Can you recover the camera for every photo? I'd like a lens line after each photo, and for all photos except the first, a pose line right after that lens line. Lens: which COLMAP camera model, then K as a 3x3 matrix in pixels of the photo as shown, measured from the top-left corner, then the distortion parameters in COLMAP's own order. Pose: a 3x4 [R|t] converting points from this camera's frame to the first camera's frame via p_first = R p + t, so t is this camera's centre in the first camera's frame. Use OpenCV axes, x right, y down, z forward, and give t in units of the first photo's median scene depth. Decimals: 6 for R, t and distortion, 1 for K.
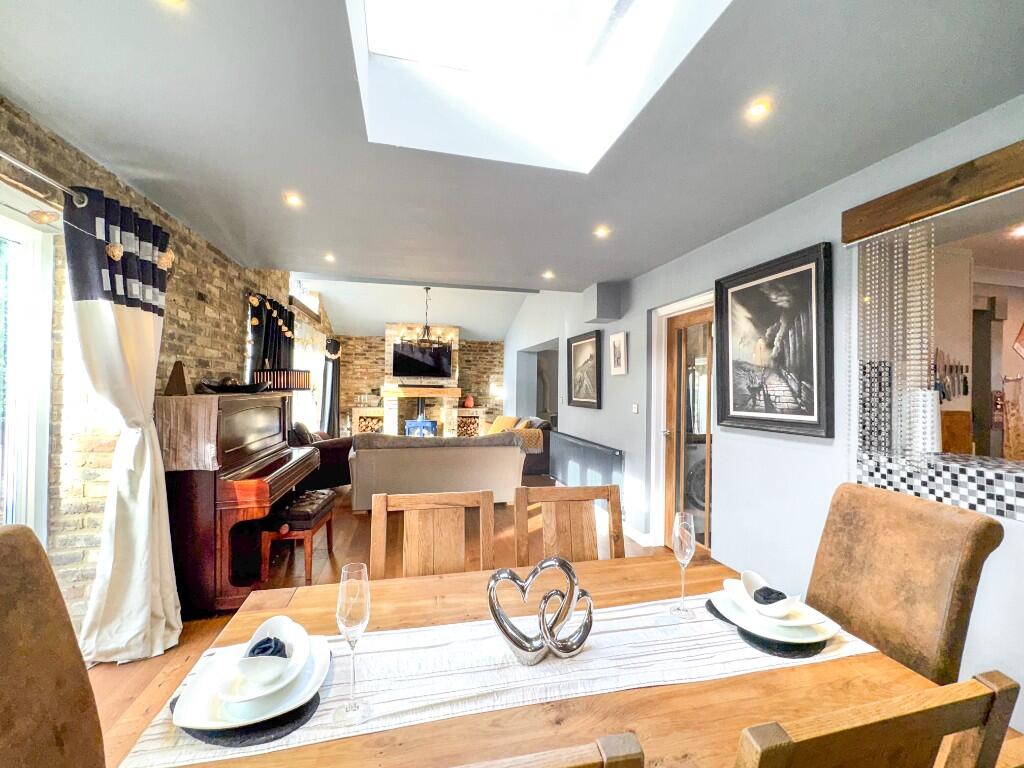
lens RADIAL K [[413.6, 0, 507.0], [0, 413.6, 382.6], [0, 0, 1]] dist [-0.000927, -0.000004]
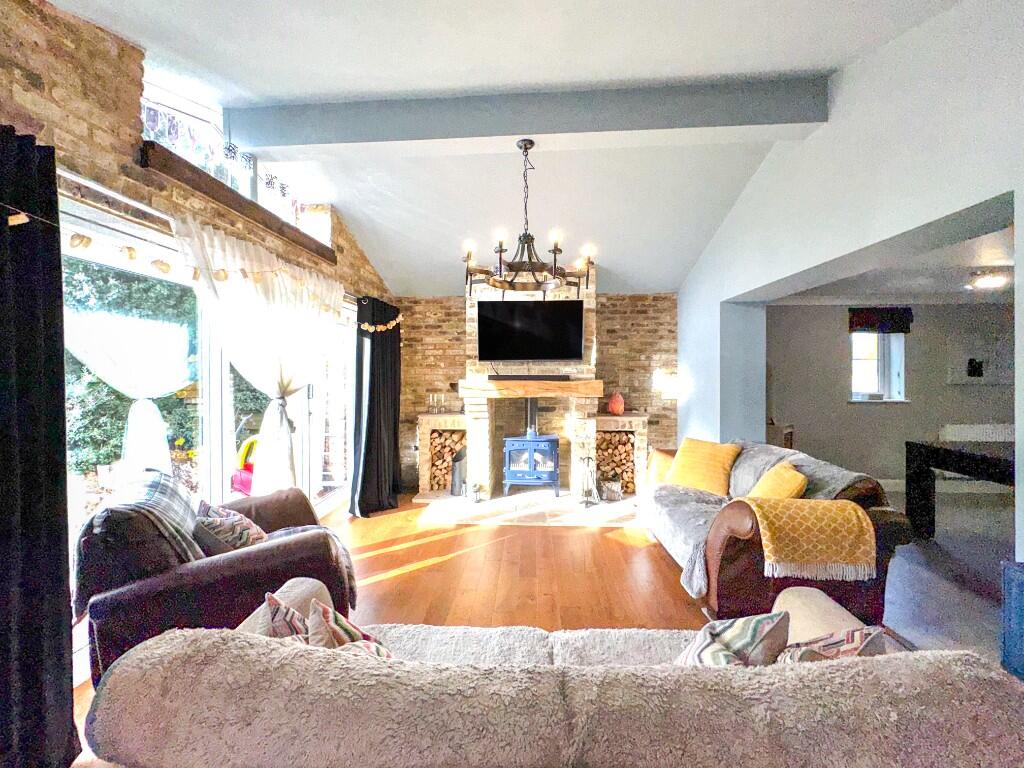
lens RADIAL K [[413.6, 0, 510.9], [0, 413.6, 375.3], [0, 0, 1]] dist [-0.000927, -0.000004]
pose [[0.957746, -0.014873, -0.287231, -0.070631], [0.020068, 0.999684, 0.015151, -0.003373], [0.286915, -0.020275, 0.957741, 0.453405]]
